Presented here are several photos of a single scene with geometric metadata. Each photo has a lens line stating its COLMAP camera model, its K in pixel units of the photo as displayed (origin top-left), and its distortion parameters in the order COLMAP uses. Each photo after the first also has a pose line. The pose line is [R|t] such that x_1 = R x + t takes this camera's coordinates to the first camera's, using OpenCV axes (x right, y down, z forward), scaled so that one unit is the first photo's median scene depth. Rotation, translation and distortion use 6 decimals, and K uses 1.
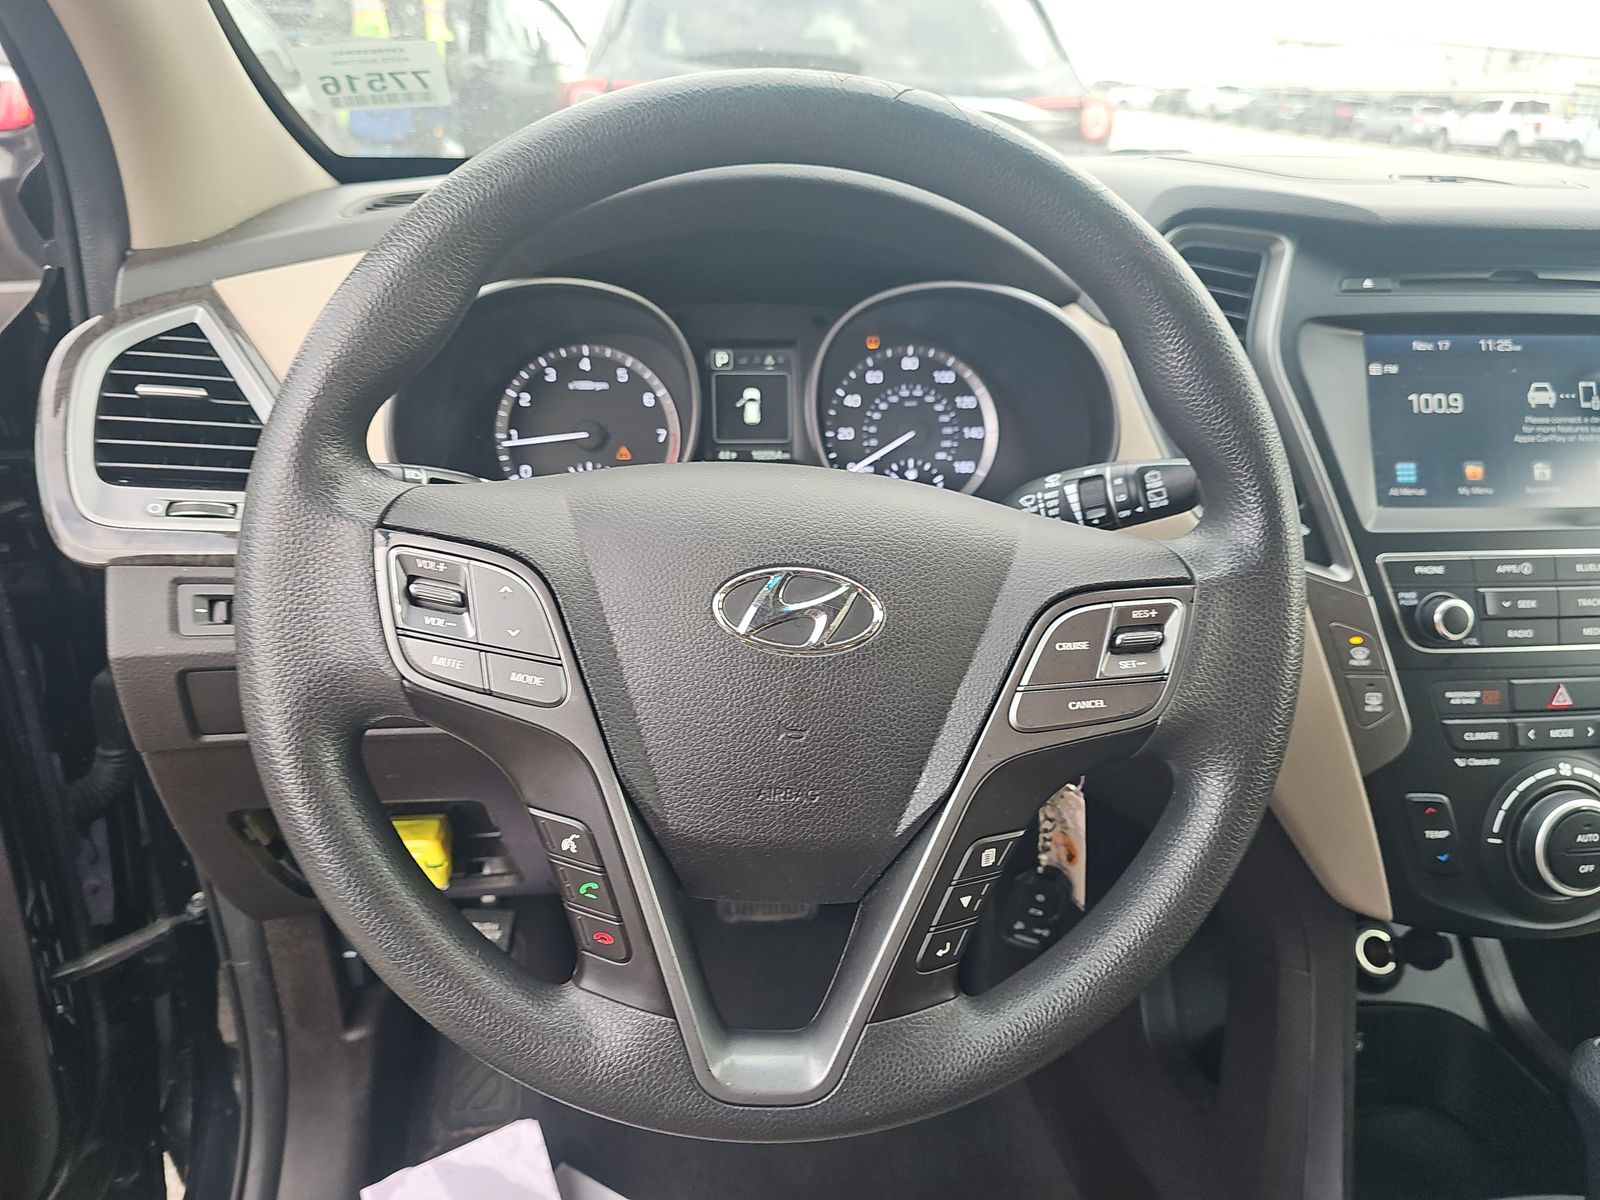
lens RADIAL K [[1073.9, 0, 803.8], [0, 1073.9, 597.9], [0, 0, 1]] dist [-0.002278, -0.003305]
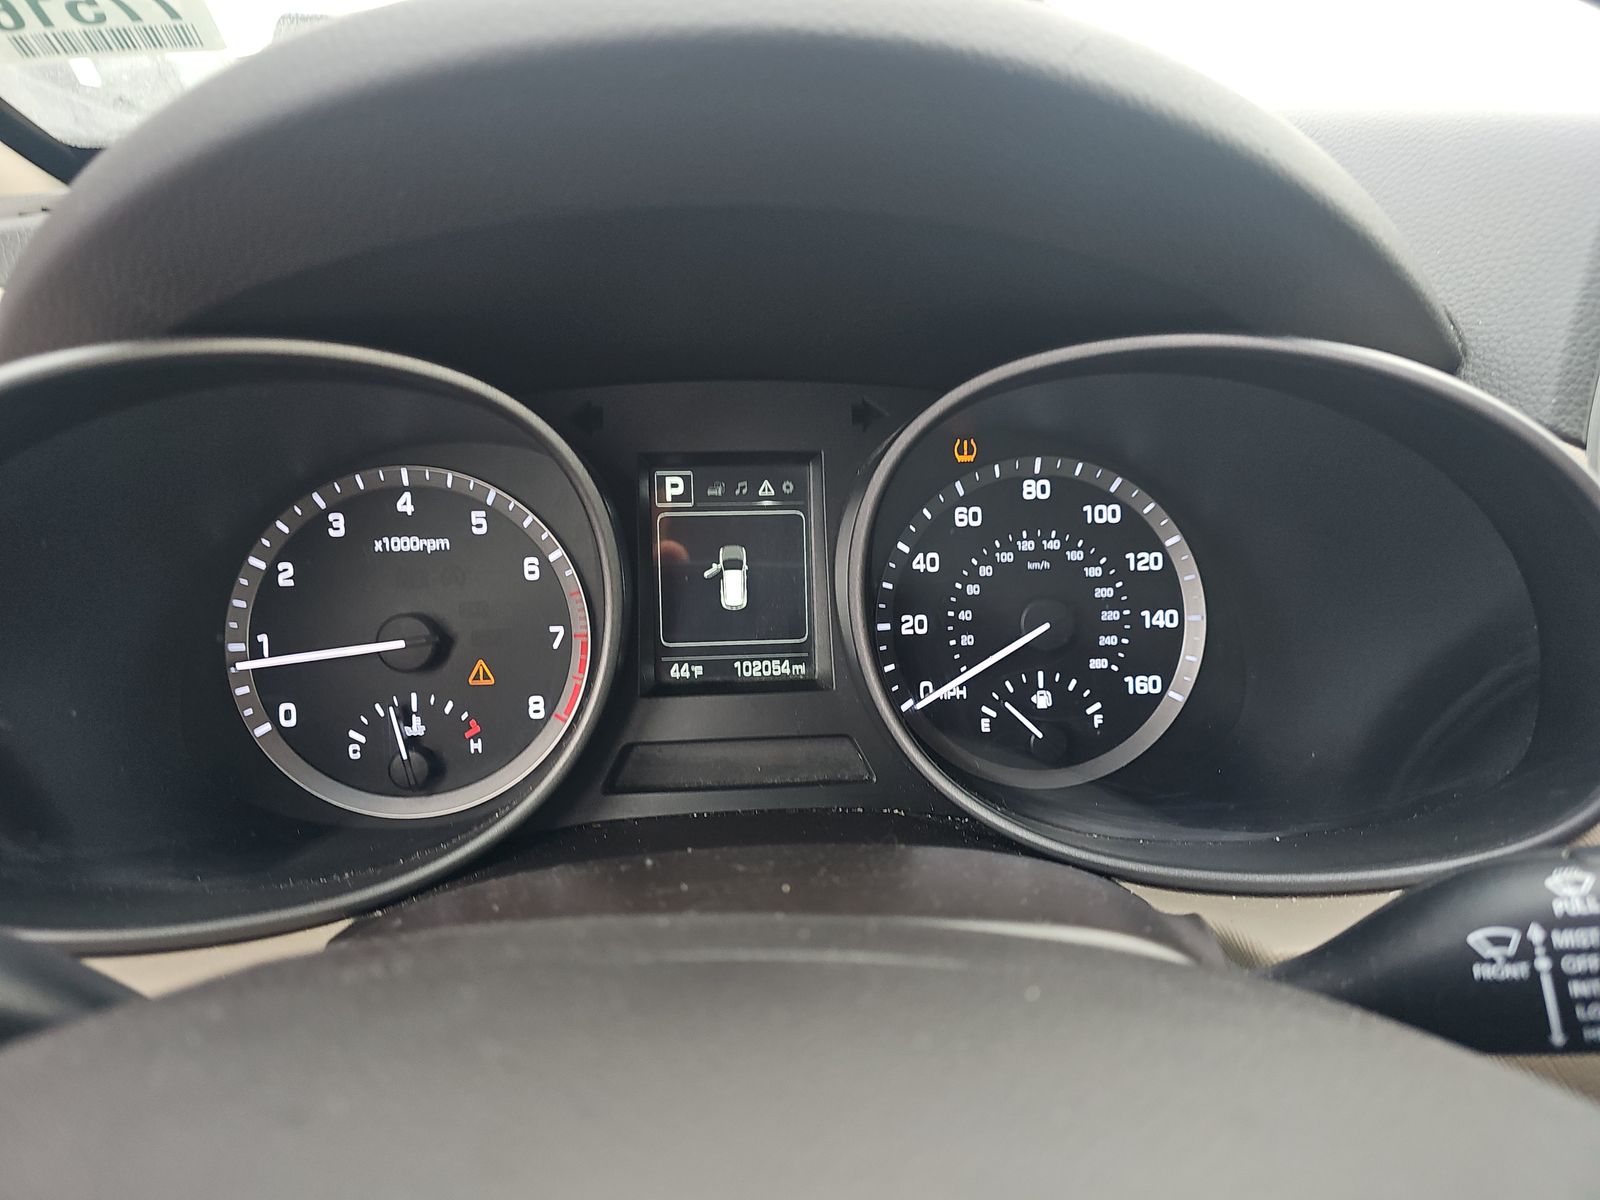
lens RADIAL K [[1073.9, 0, 796.8], [0, 1073.9, 601.5], [0, 0, 1]] dist [-0.002278, -0.003305]
pose [[0.999861, -0.012492, -0.011033, -0.012082], [0.012016, 0.999036, -0.042230, -0.144409], [0.011549, 0.042091, 0.999047, 0.485068]]
